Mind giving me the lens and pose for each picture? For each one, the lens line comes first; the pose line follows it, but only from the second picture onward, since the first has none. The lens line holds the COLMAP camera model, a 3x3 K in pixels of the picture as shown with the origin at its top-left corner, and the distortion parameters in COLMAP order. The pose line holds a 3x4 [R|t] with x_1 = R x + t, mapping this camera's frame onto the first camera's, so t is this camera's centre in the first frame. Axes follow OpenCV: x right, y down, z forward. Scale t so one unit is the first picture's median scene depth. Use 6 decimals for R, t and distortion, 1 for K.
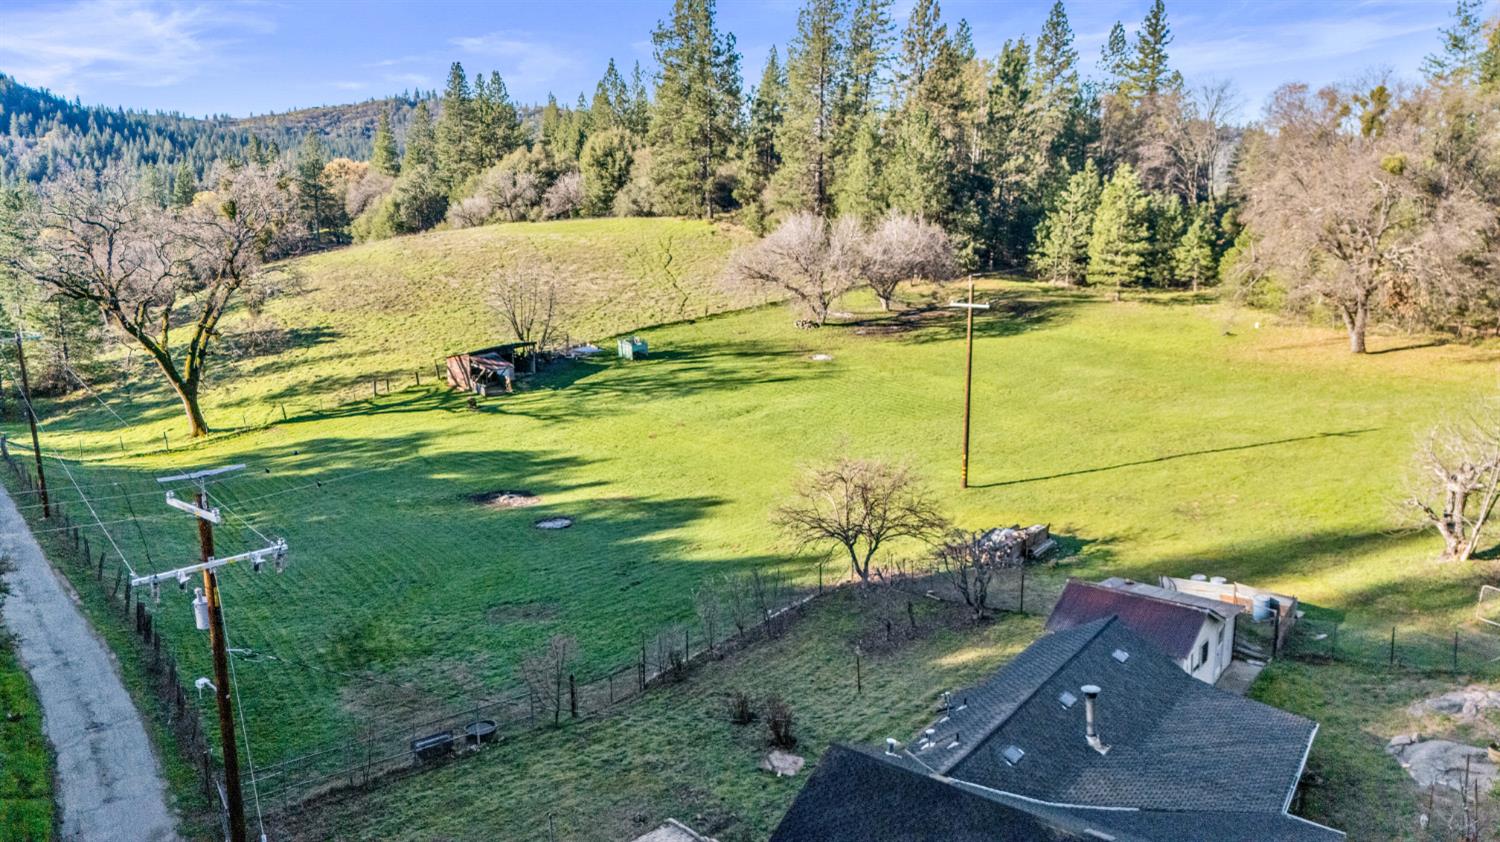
lens RADIAL K [[1106.0, 0, 759.7], [0, 1106.0, 412.7], [0, 0, 1]] dist [0.055202, -0.040773]
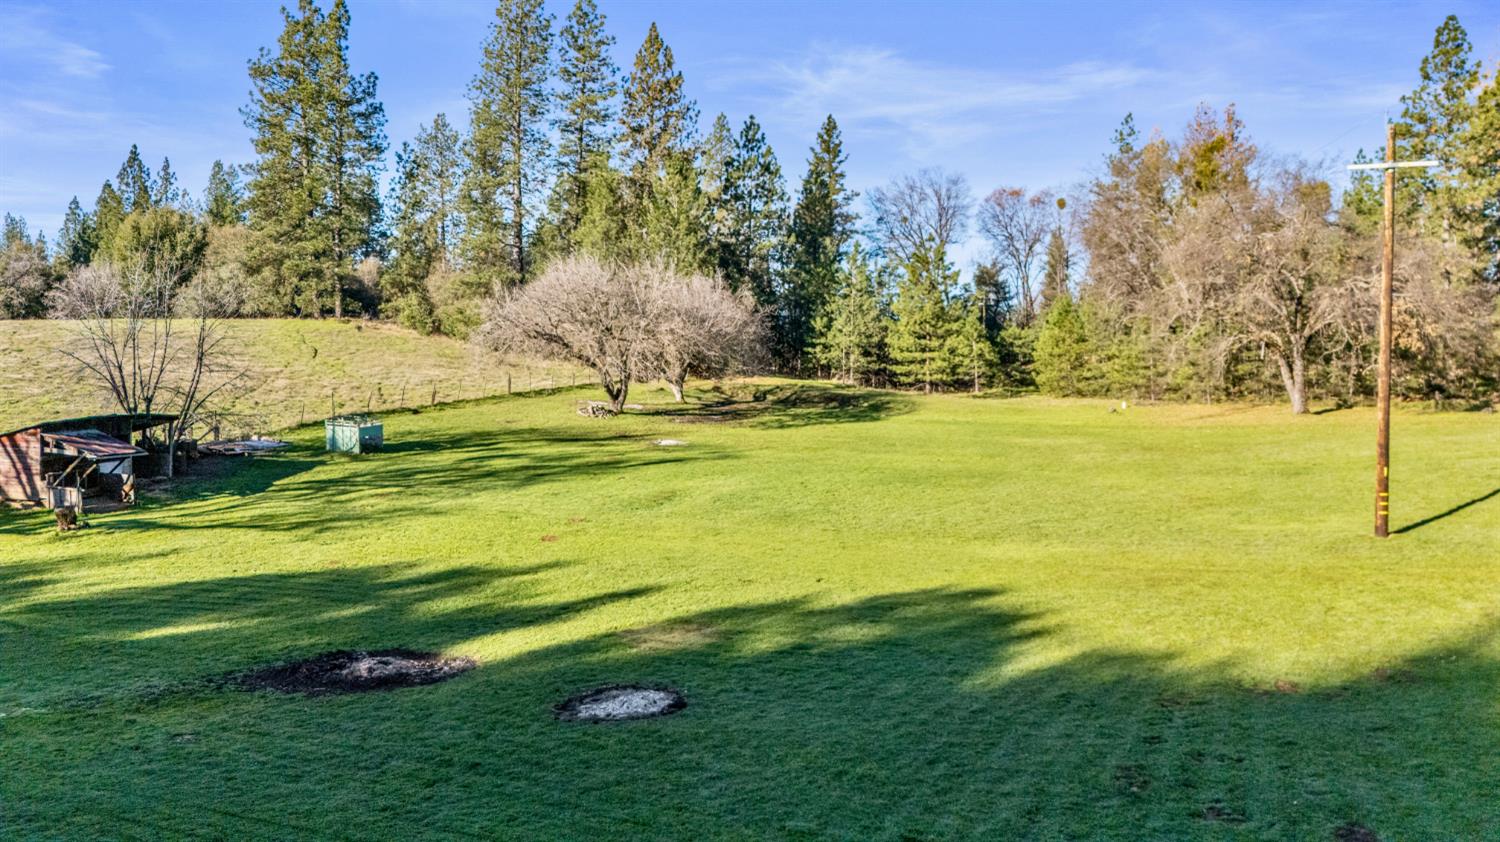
lens RADIAL K [[1106.0, 0, 757.2], [0, 1106.0, 410.5], [0, 0, 1]] dist [0.055202, -0.040773]
pose [[0.902566, -0.006063, 0.430510, -0.135738], [0.086222, 0.982191, -0.166933, 0.033768], [-0.421831, 0.187787, 0.887015, 0.311172]]
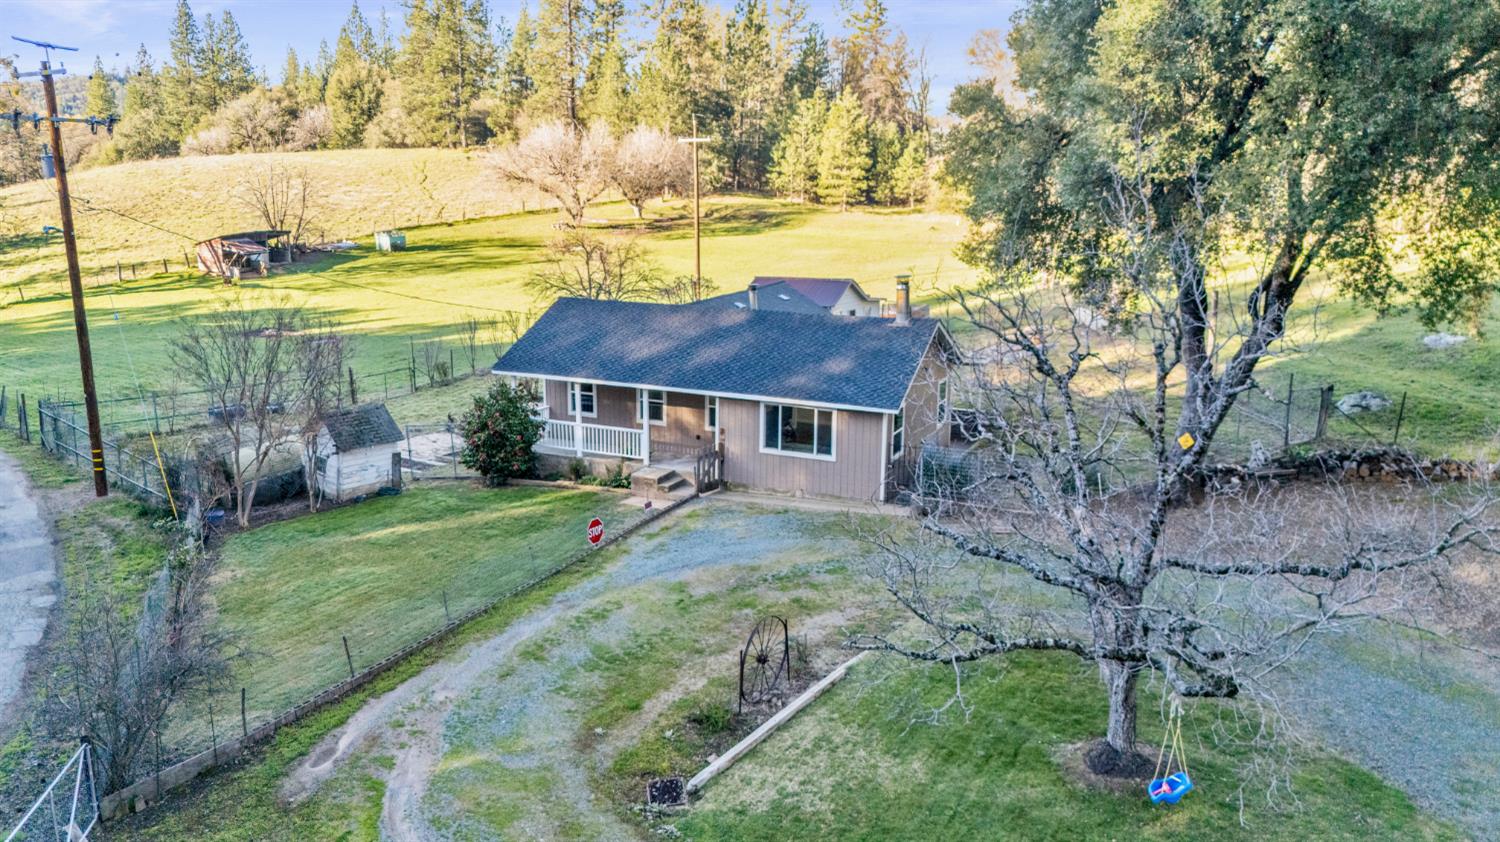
lens RADIAL K [[1106.0, 0, 762.2], [0, 1106.0, 419.7], [0, 0, 1]] dist [0.055202, -0.040773]
pose [[0.978267, -0.040886, 0.203280, 0.004895], [0.038128, 0.999120, 0.017468, 0.080744], [-0.203815, -0.009338, 0.978965, -0.071232]]
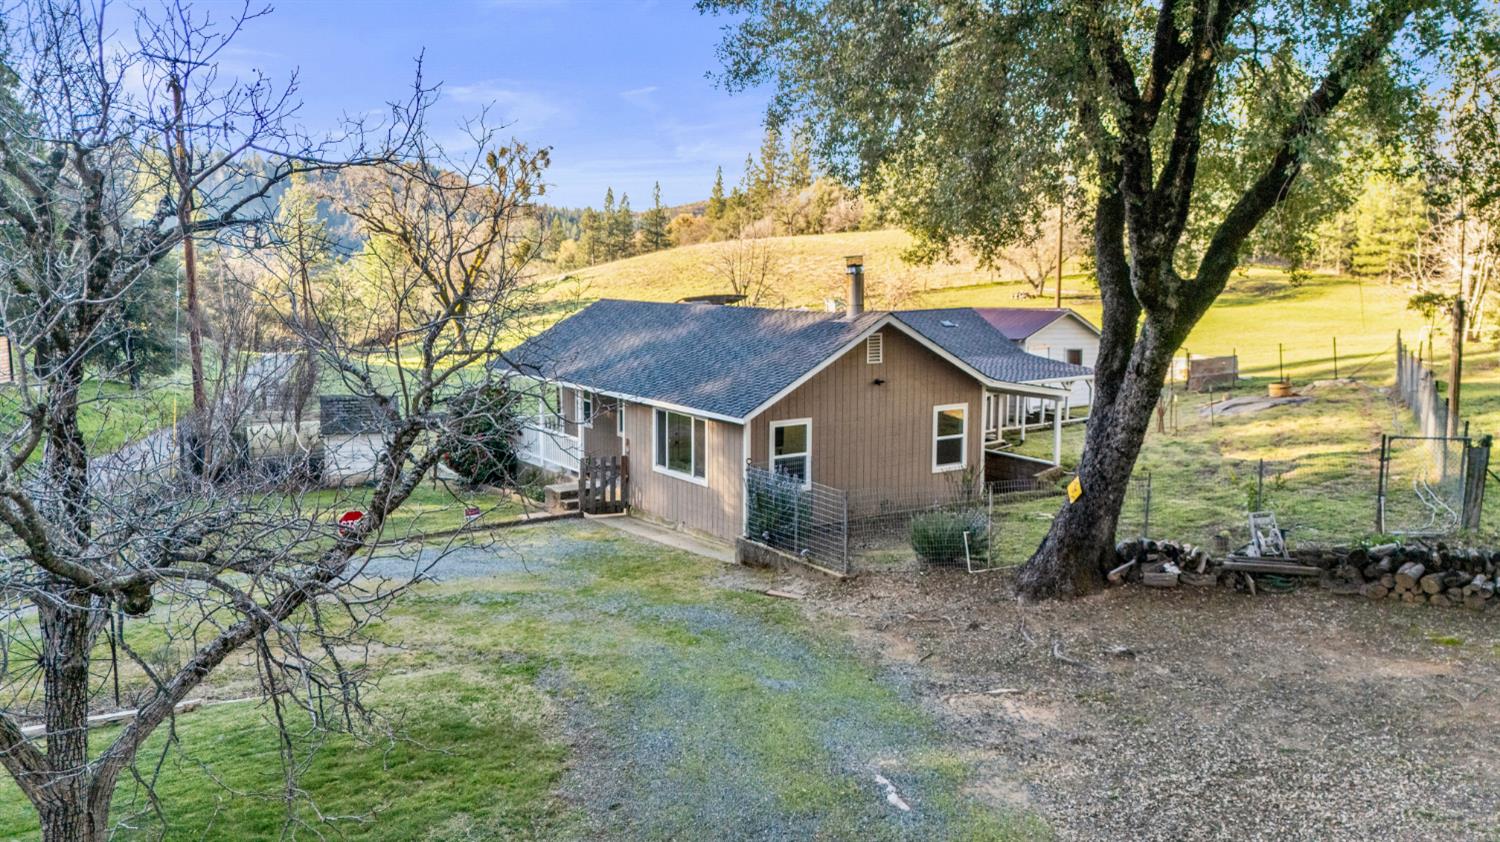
lens RADIAL K [[1106.0, 0, 753.3], [0, 1106.0, 417.4], [0, 0, 1]] dist [0.055202, -0.040773]
pose [[0.947764, 0.043331, -0.316014, 0.116127], [-0.065738, 0.995996, -0.060590, 0.091971], [0.312124, 0.078199, 0.946818, -0.020980]]
